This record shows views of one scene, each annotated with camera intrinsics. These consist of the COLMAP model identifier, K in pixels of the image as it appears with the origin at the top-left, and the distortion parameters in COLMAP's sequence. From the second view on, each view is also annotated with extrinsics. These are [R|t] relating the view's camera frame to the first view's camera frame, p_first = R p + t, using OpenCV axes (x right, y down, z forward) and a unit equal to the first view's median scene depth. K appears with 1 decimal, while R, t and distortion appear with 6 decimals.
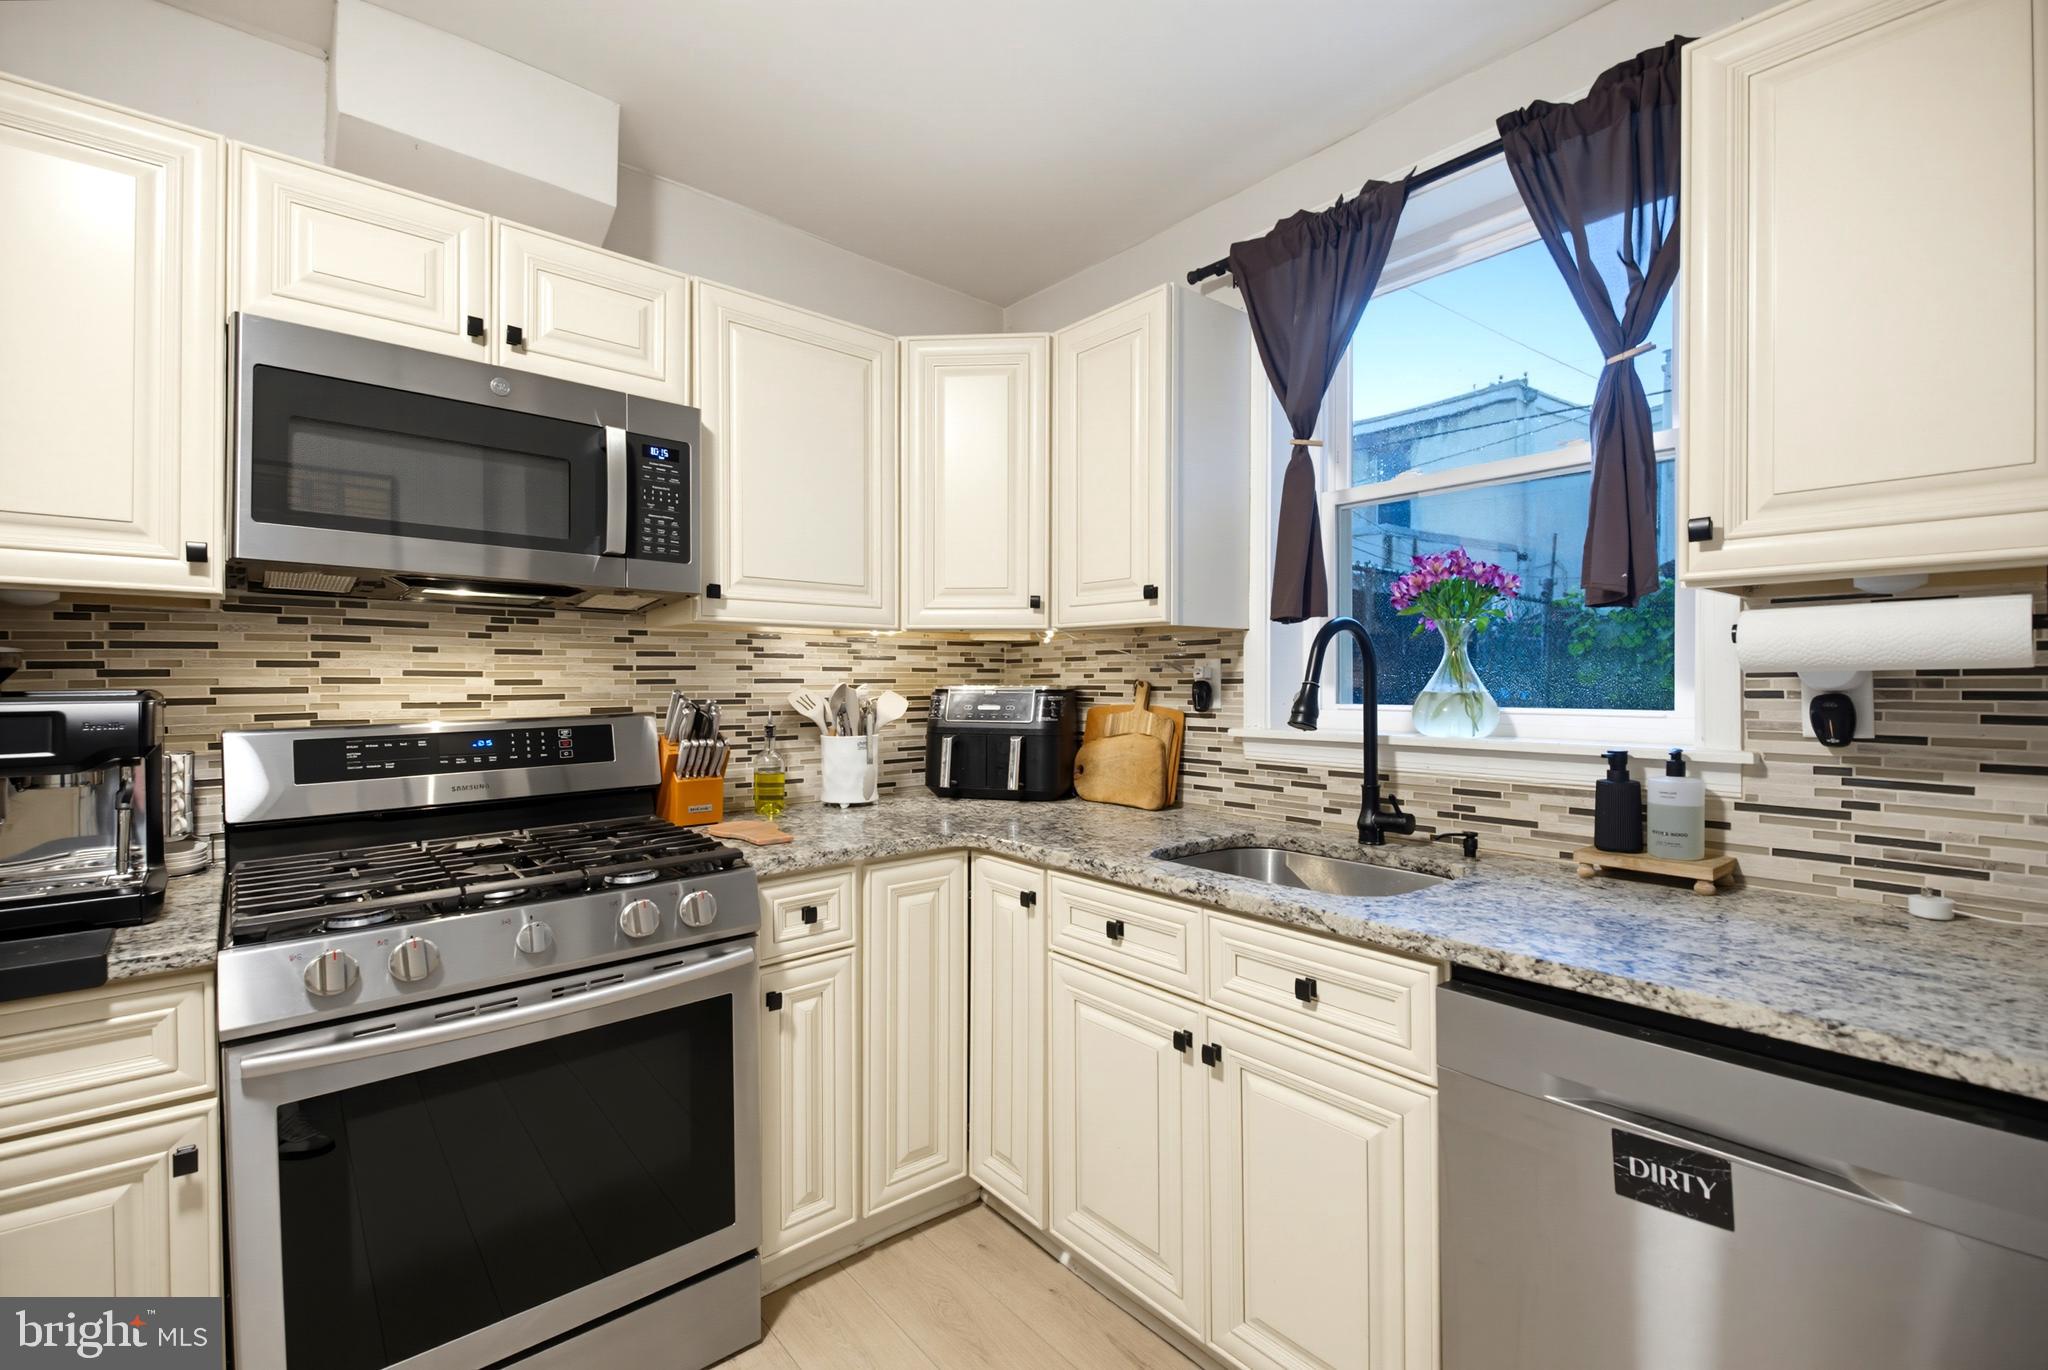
lens RADIAL K [[917.6, 0, 1038.0], [0, 917.6, 681.0], [0, 0, 1]] dist [0.032066, -0.019948]
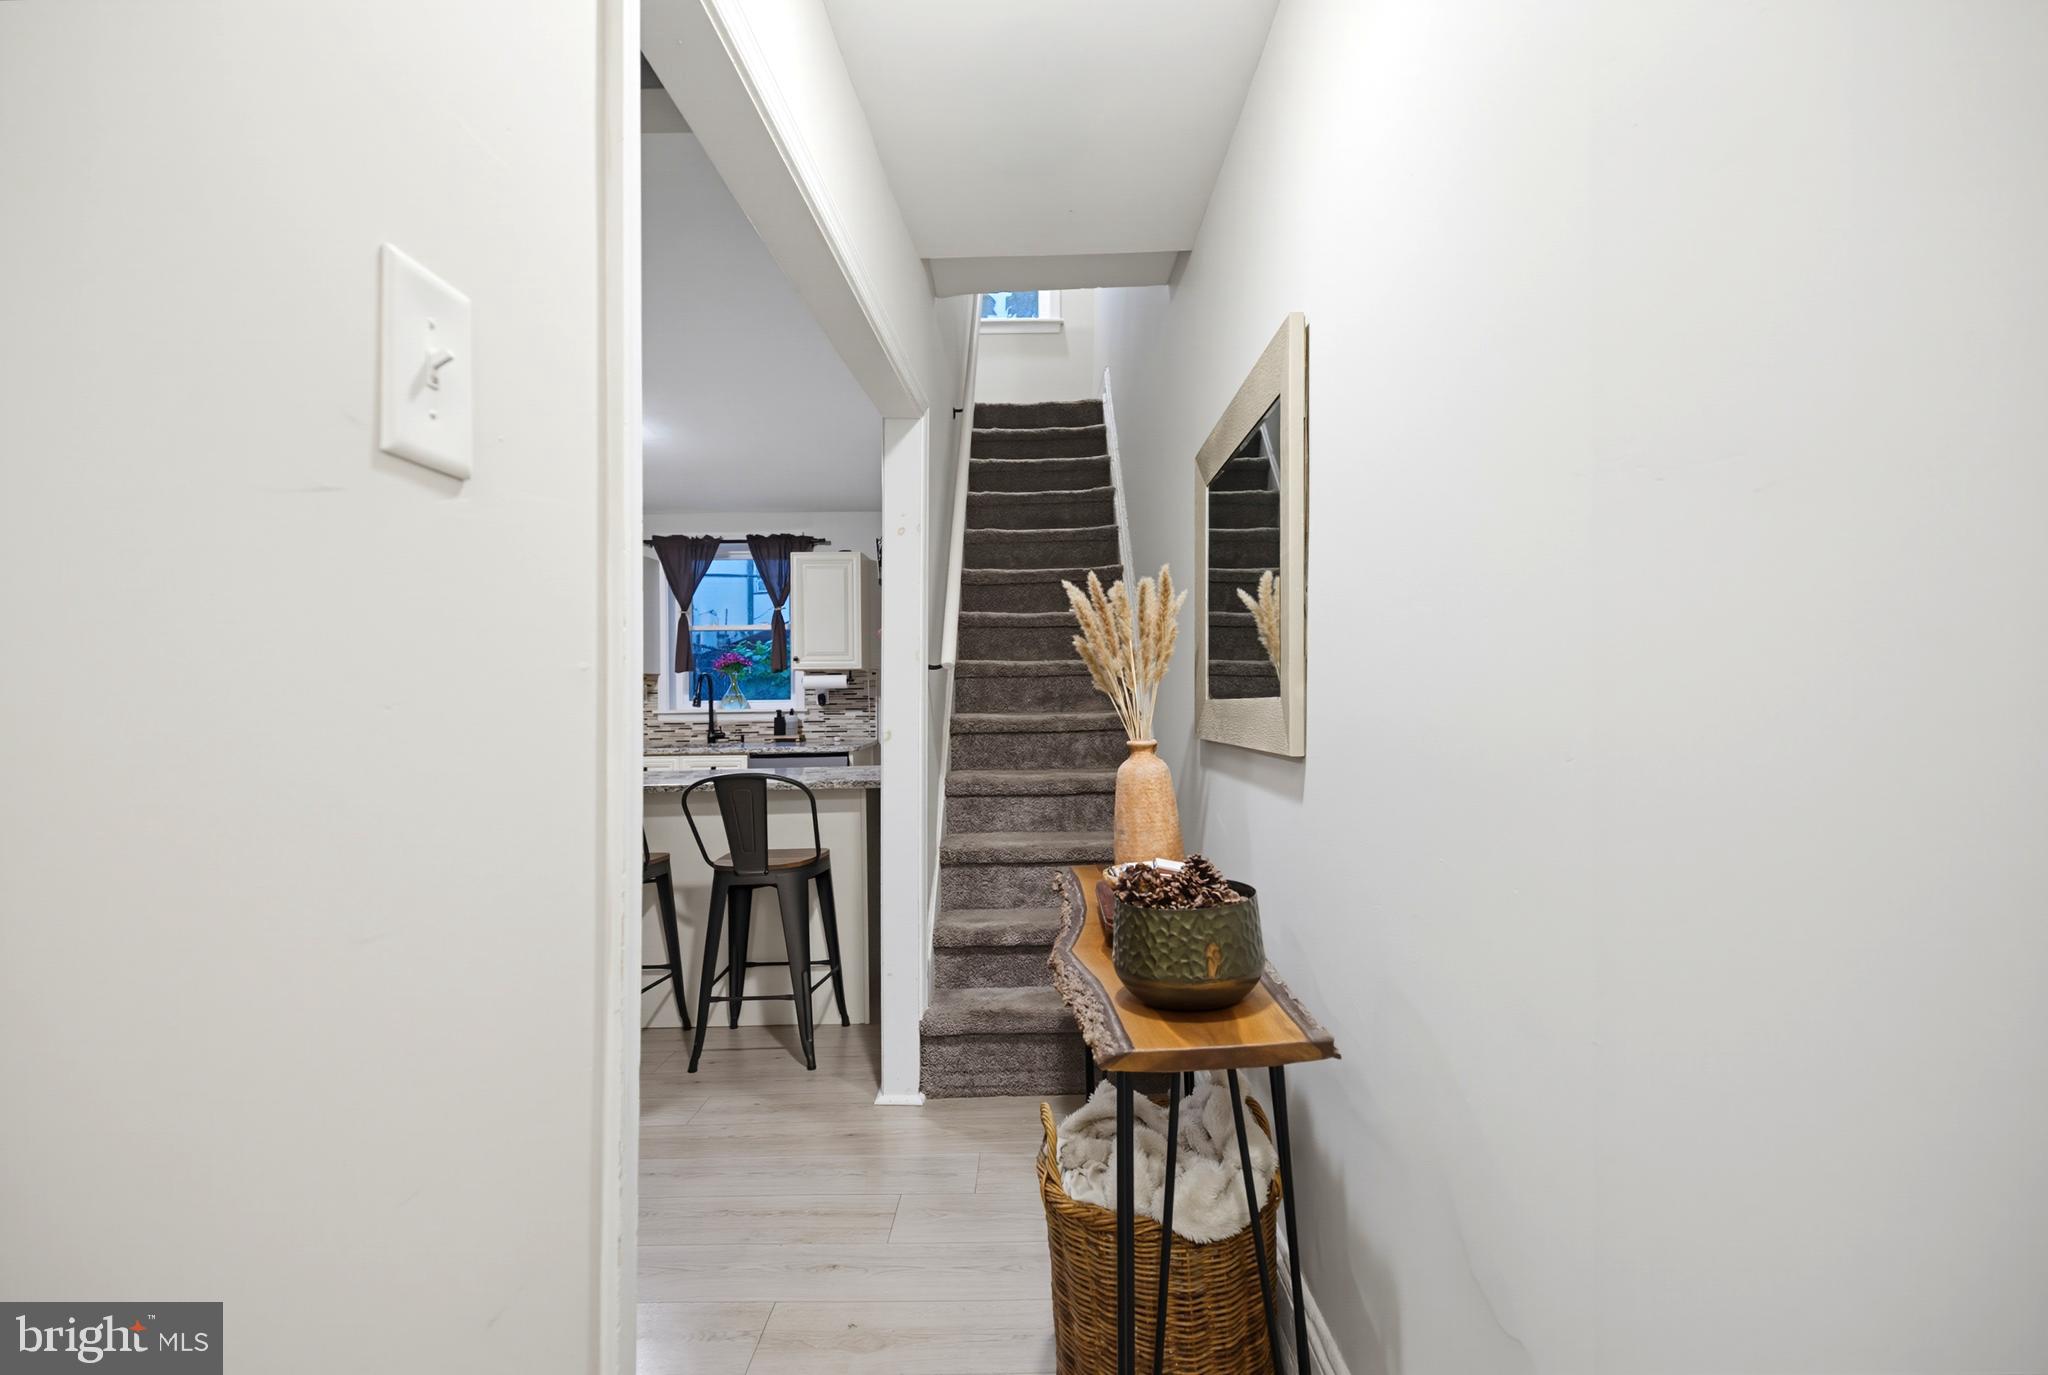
lens RADIAL K [[919.6, 0, 1027.5], [0, 919.6, 698.8], [0, 0, 1]] dist [0.035862, -0.022609]
pose [[0.652076, -0.008385, 0.758107, -1.364783], [0.010808, 0.999940, 0.001764, 0.028905], [-0.758077, 0.007043, 0.652127, -1.940716]]
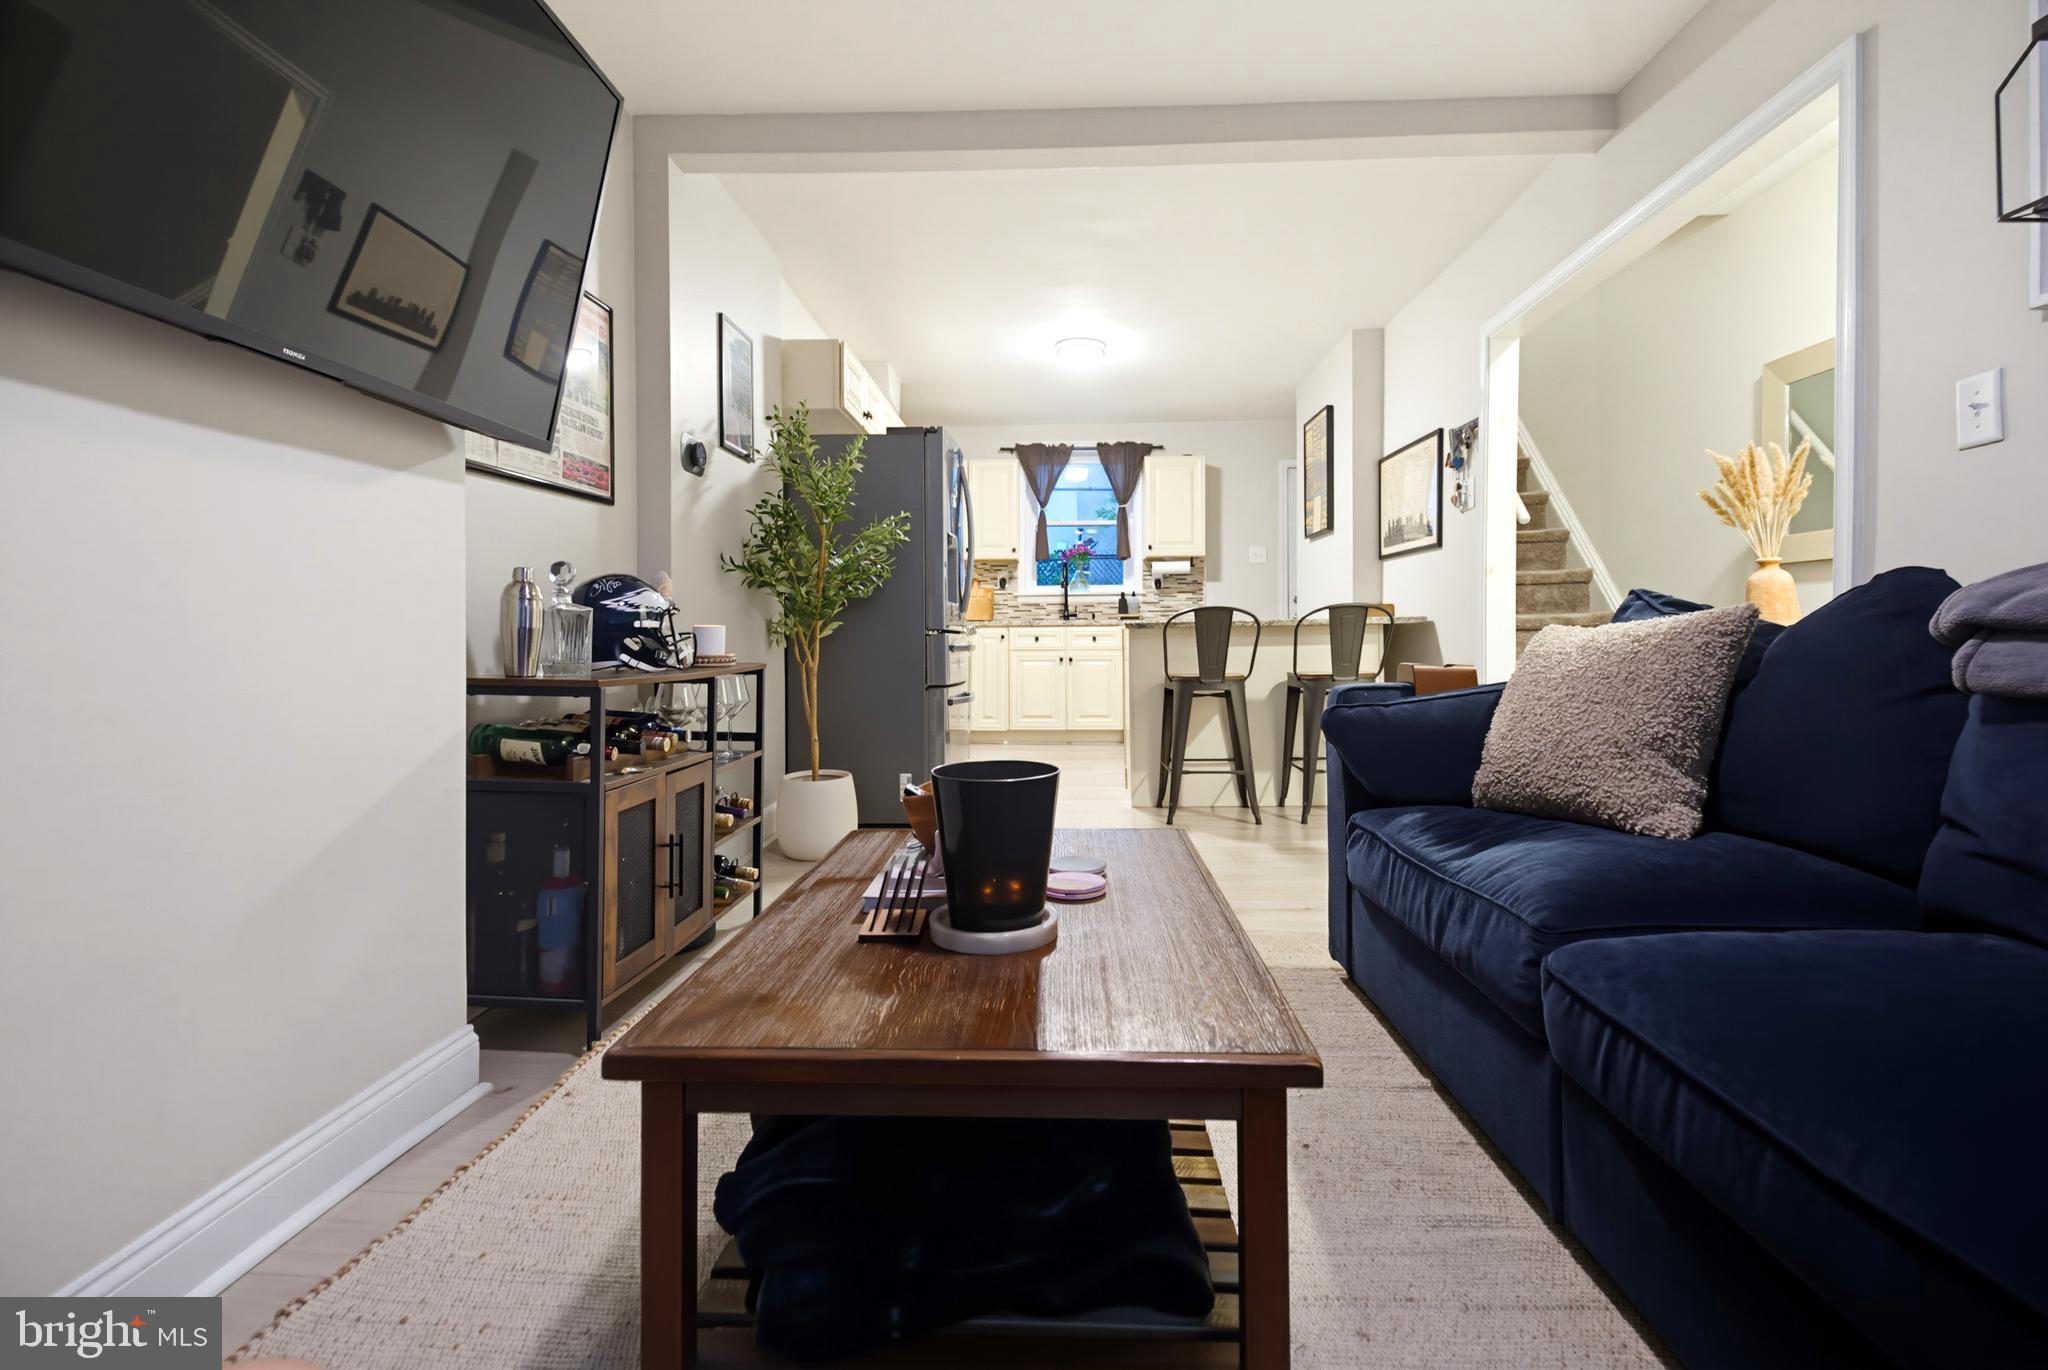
lens RADIAL K [[926.8, 0, 1030.4], [0, 926.8, 635.8], [0, 0, 1]] dist [0.012394, -0.000529]
pose [[0.674776, -0.015827, 0.737852, -2.553808], [0.008886, 0.999872, 0.013321, 0.189181], [-0.737969, -0.002432, 0.674831, -1.456586]]
